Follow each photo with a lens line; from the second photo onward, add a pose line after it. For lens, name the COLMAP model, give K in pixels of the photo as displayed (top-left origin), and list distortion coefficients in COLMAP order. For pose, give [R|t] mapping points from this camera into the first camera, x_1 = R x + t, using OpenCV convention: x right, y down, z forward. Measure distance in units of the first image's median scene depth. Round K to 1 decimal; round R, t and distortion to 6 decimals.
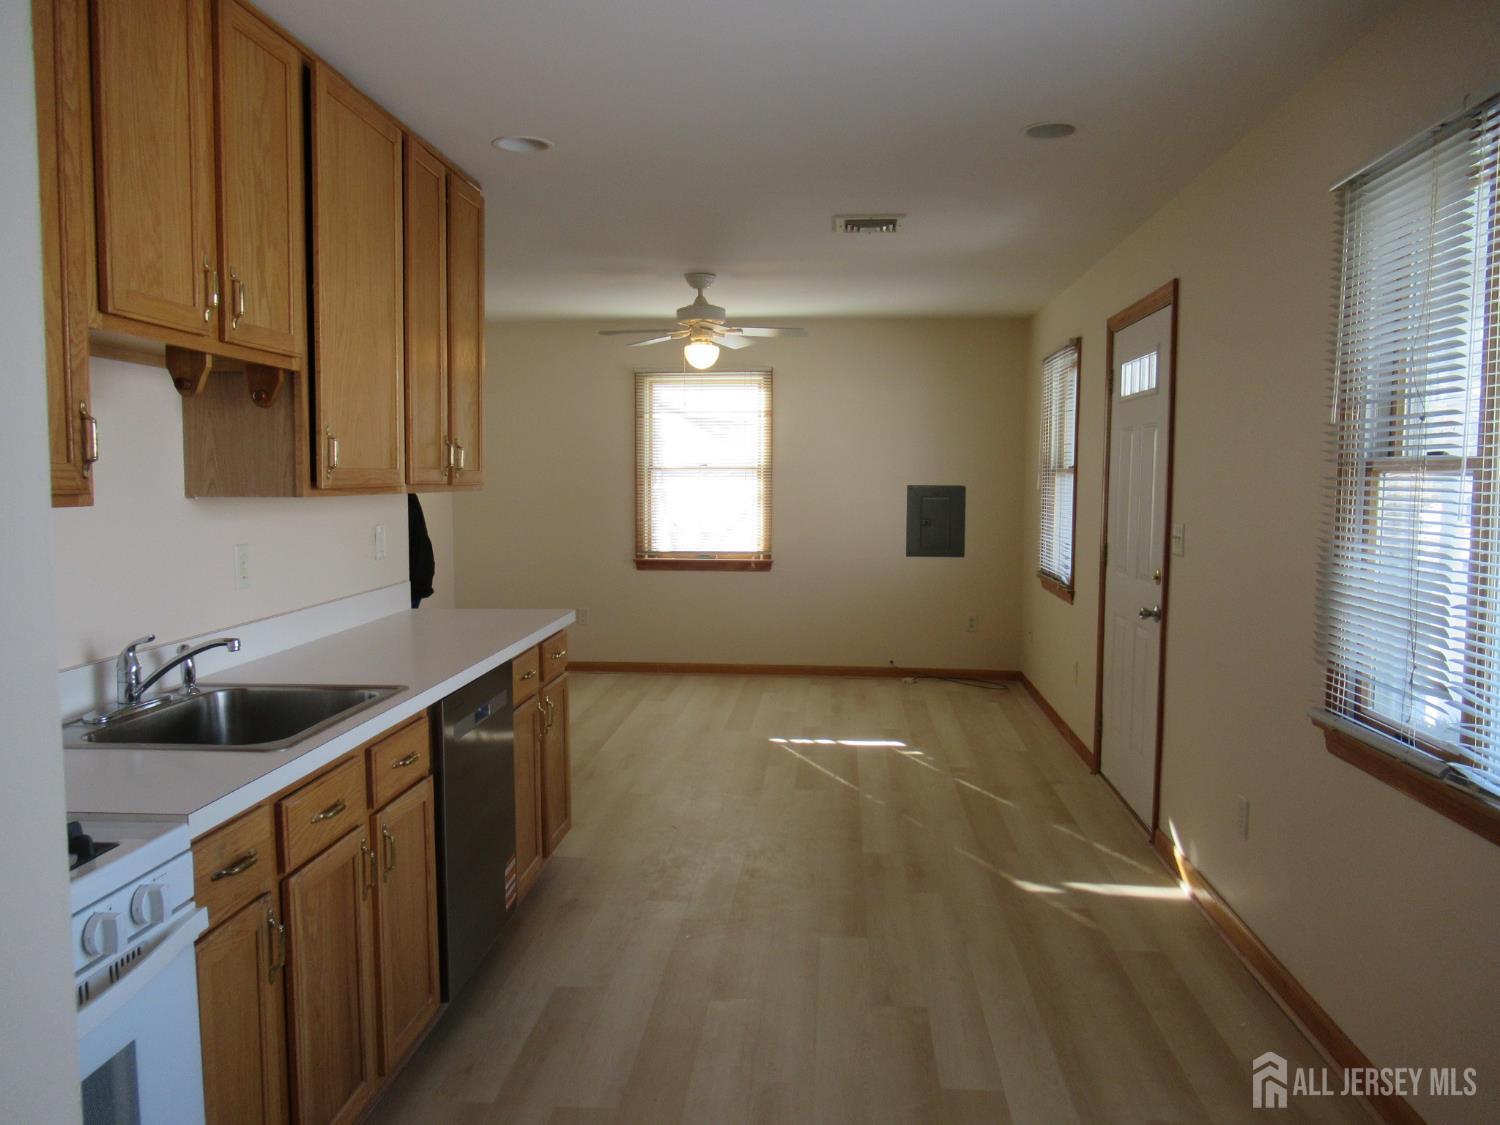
lens RADIAL K [[1124.5, 0, 750.0], [0, 1124.5, 562.5], [0, 0, 1]] dist [-0.005272, 0.009687]
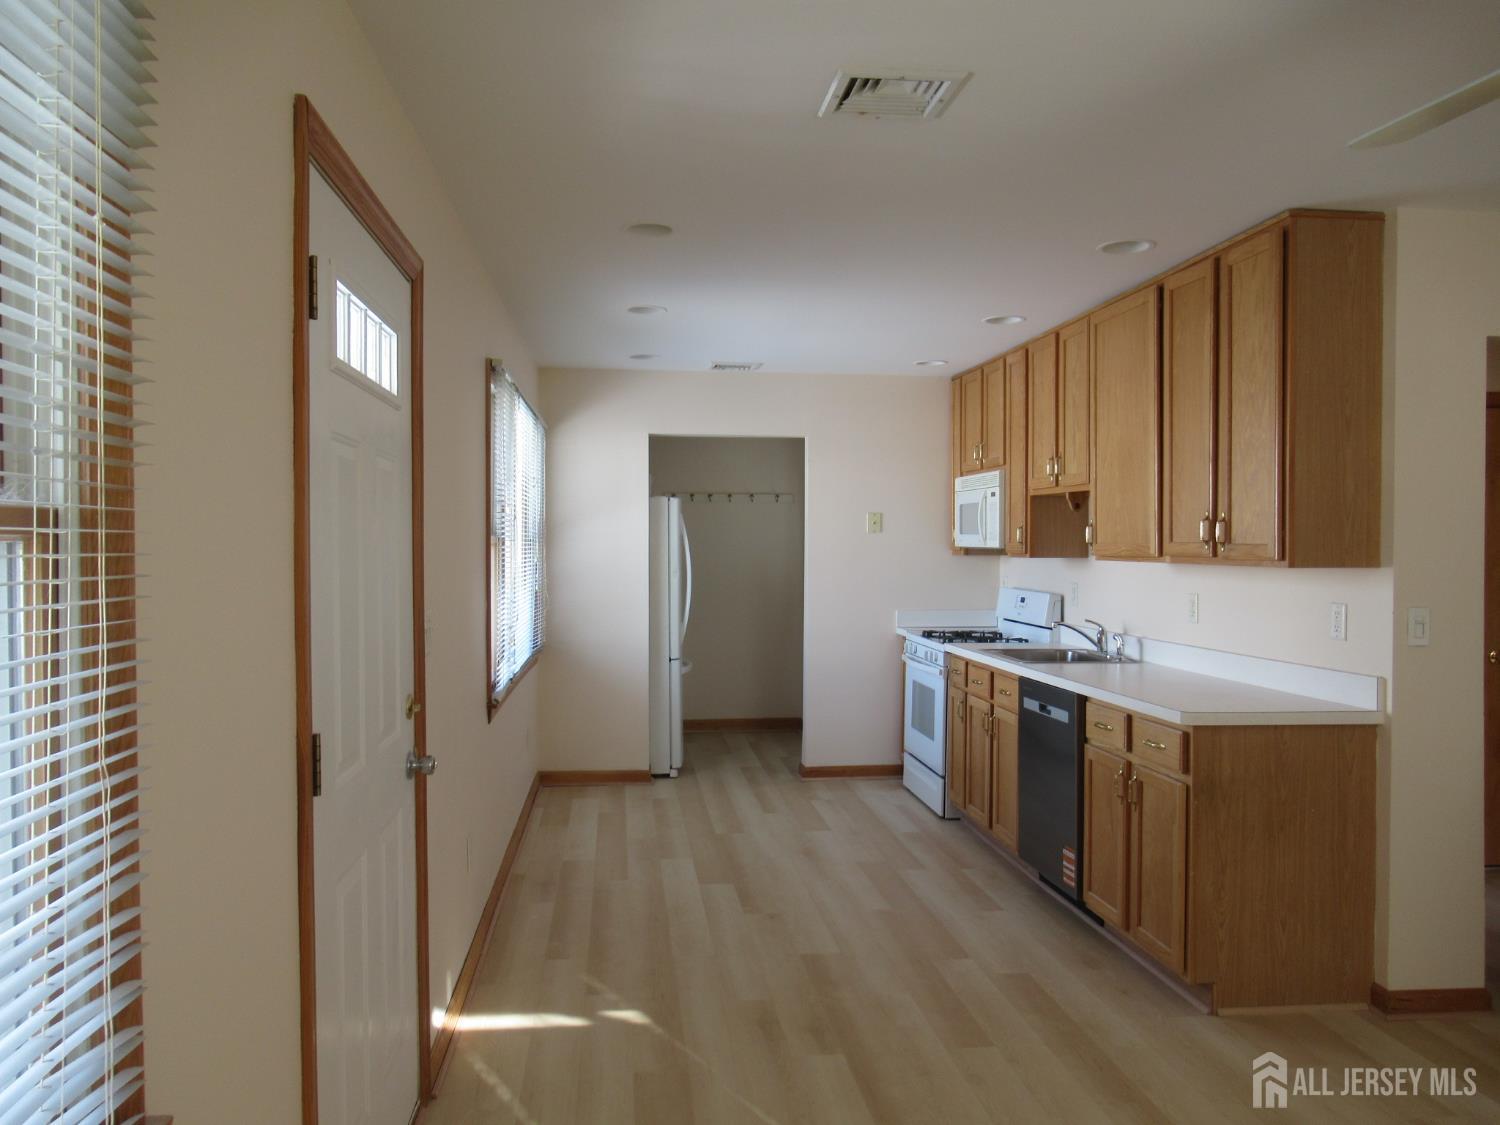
lens RADIAL K [[1124.5, 0, 750.0], [0, 1124.5, 562.5], [0, 0, 1]] dist [-0.005272, 0.009687]
pose [[-0.981428, -0.002325, -0.191815, 0.339434], [-0.020127, 0.995656, 0.090910, -0.147031], [0.190770, 0.093083, -0.977211, 1.880489]]
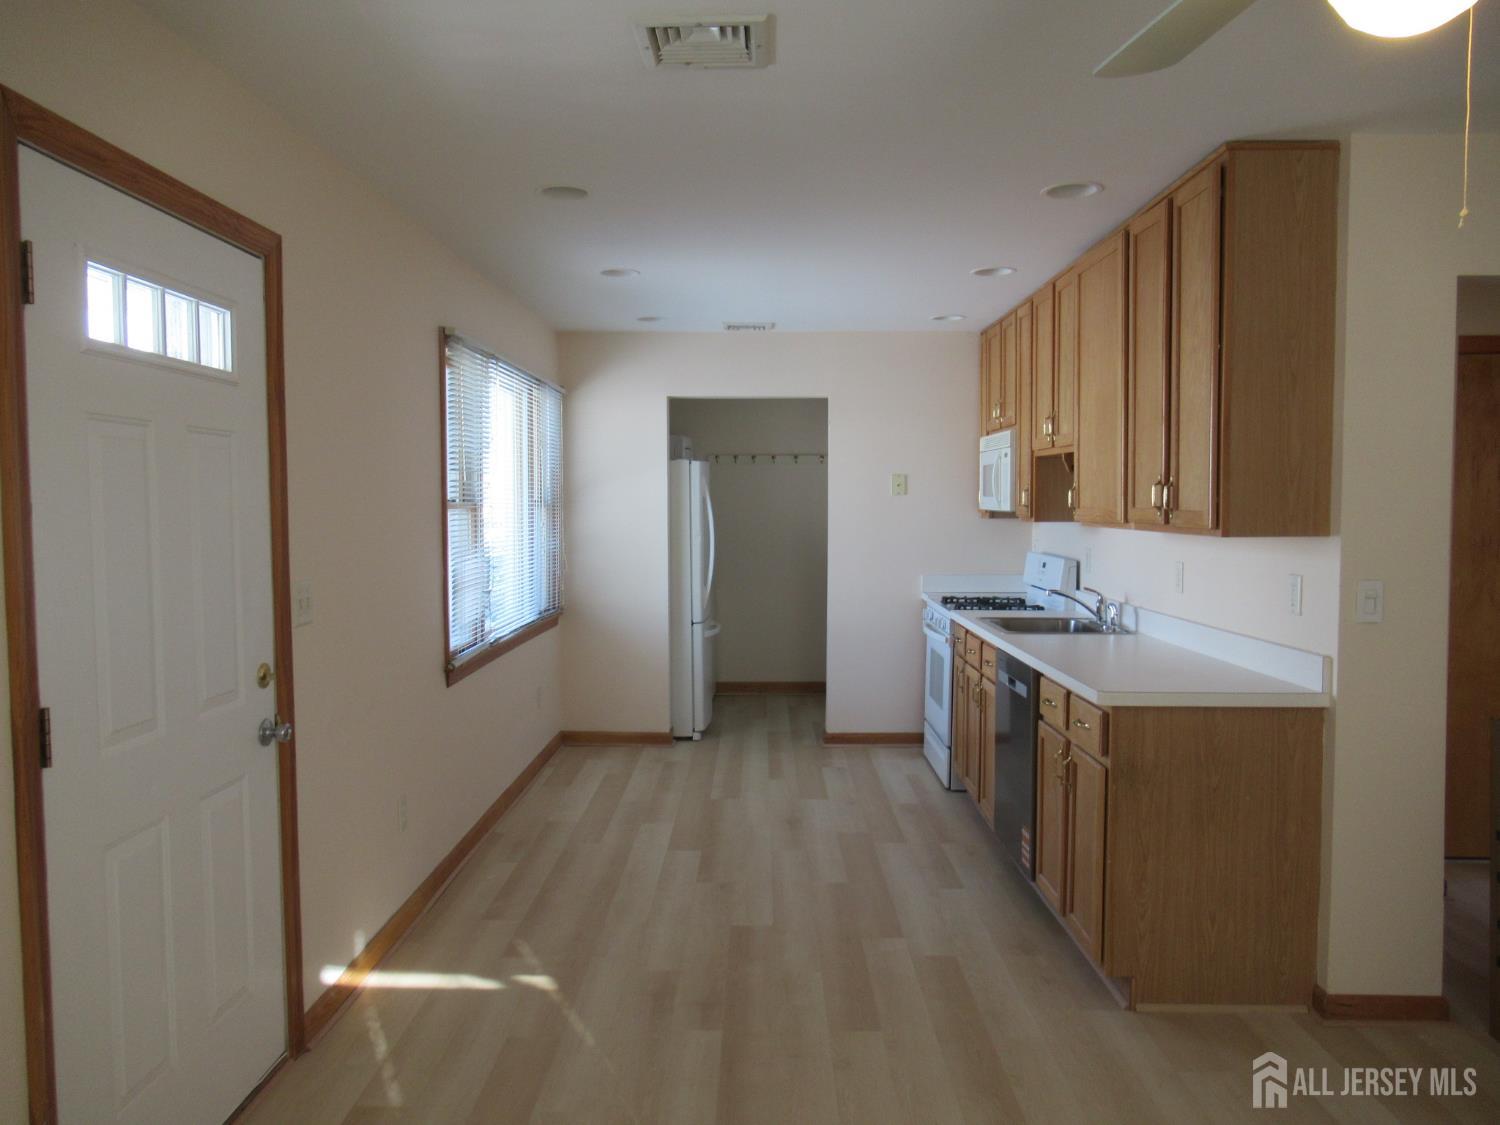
lens RADIAL K [[1123.5, 0, 743.8], [0, 1123.5, 563.7], [0, 0, 1]] dist [-0.002375, -0.002449]
pose [[-0.998029, 0.002773, -0.062692, 0.147349], [-0.005468, 0.991380, 0.130905, -0.156634], [0.062515, 0.130990, -0.989411, 1.883629]]
